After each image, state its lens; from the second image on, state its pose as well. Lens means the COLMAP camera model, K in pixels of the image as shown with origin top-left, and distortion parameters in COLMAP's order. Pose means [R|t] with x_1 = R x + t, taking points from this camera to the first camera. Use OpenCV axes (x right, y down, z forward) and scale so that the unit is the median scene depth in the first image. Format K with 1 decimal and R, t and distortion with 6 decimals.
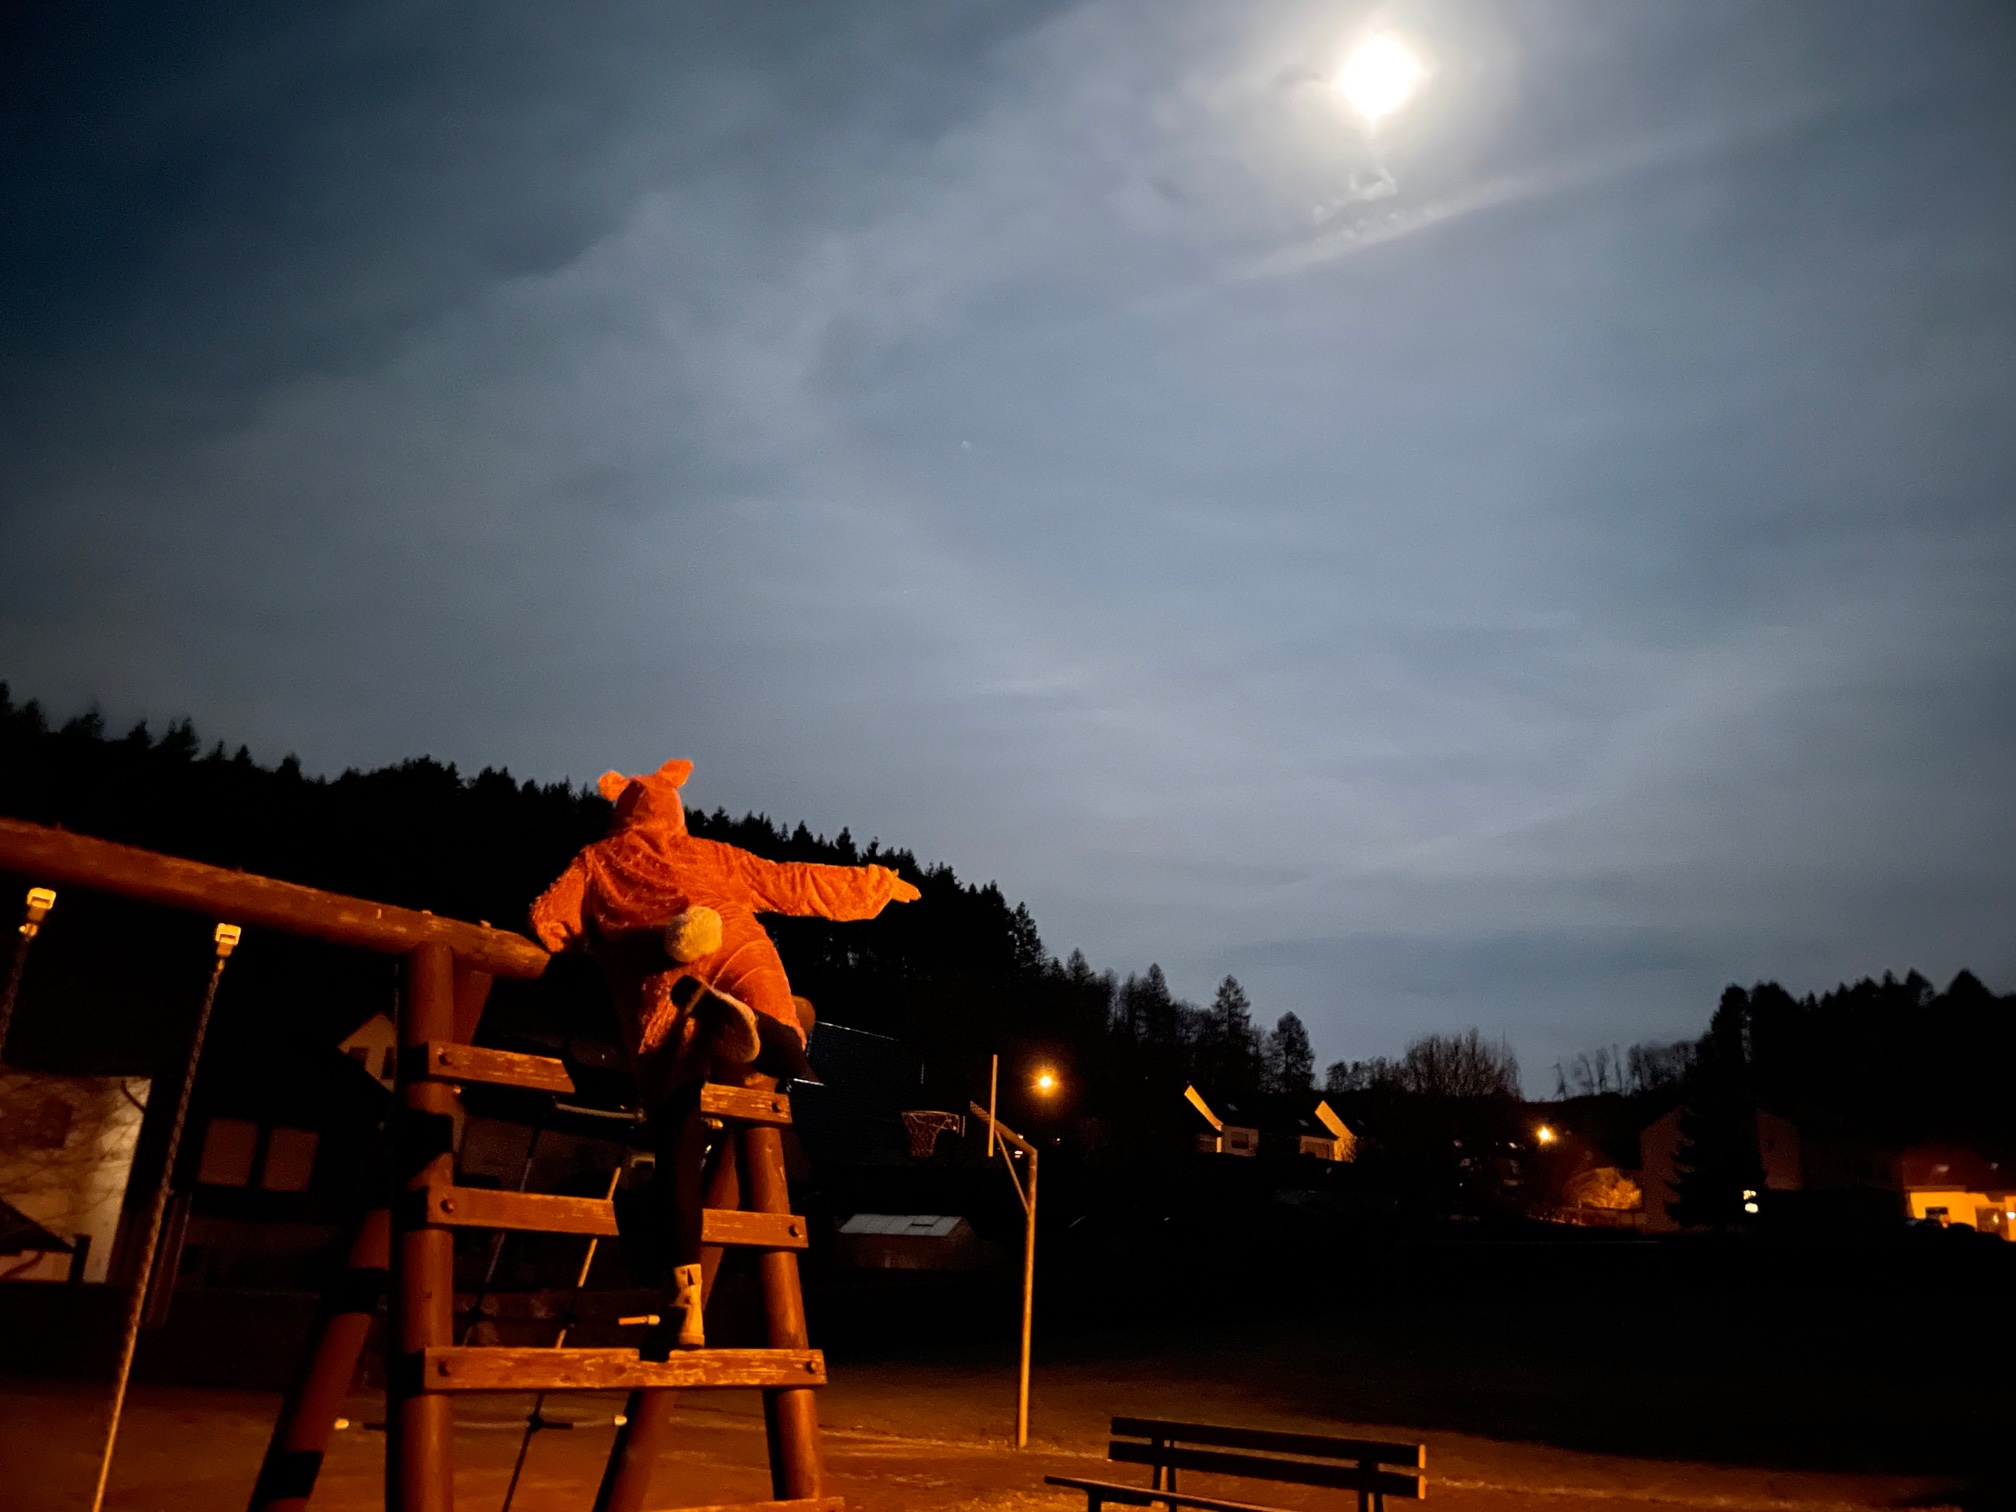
lens RADIAL K [[1523.5, 0, 1008.0], [0, 1523.5, 756.0], [0, 0, 1]] dist [0.002410, -0.044840]
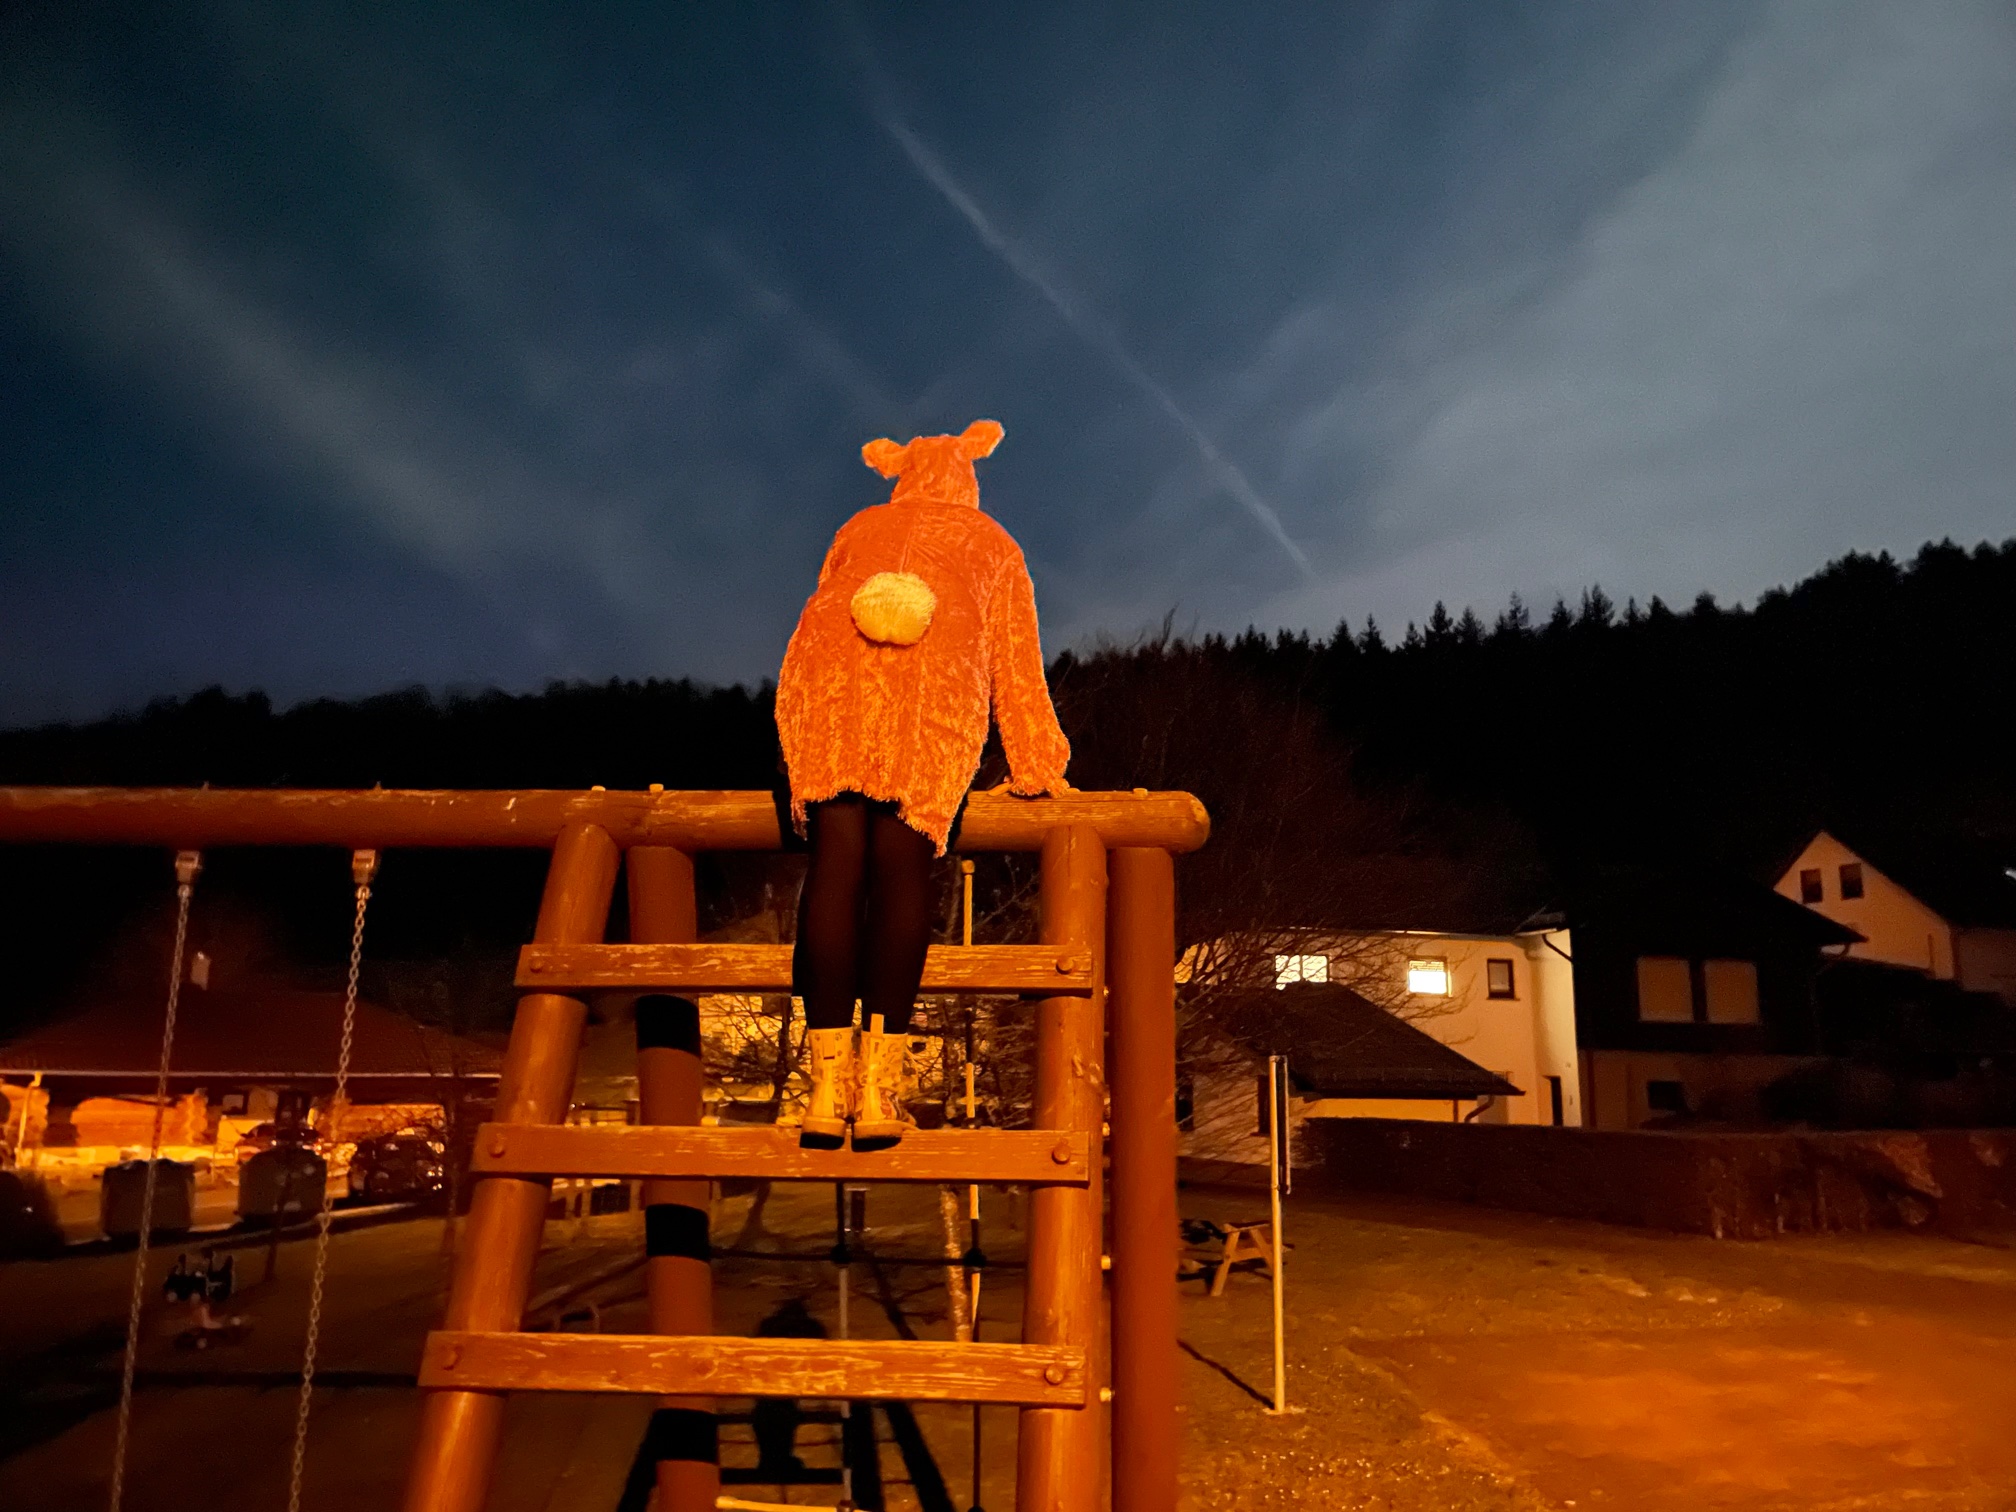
lens RADIAL K [[1509.7, 0, 1008.1], [0, 1509.7, 783.2], [0, 0, 1]] dist [0.037737, -0.000927]
pose [[0.604623, -0.182601, -0.775298, 0.401244], [0.278158, 0.960490, -0.009294, 0.174565], [0.746364, -0.210036, 0.631527, 0.665537]]
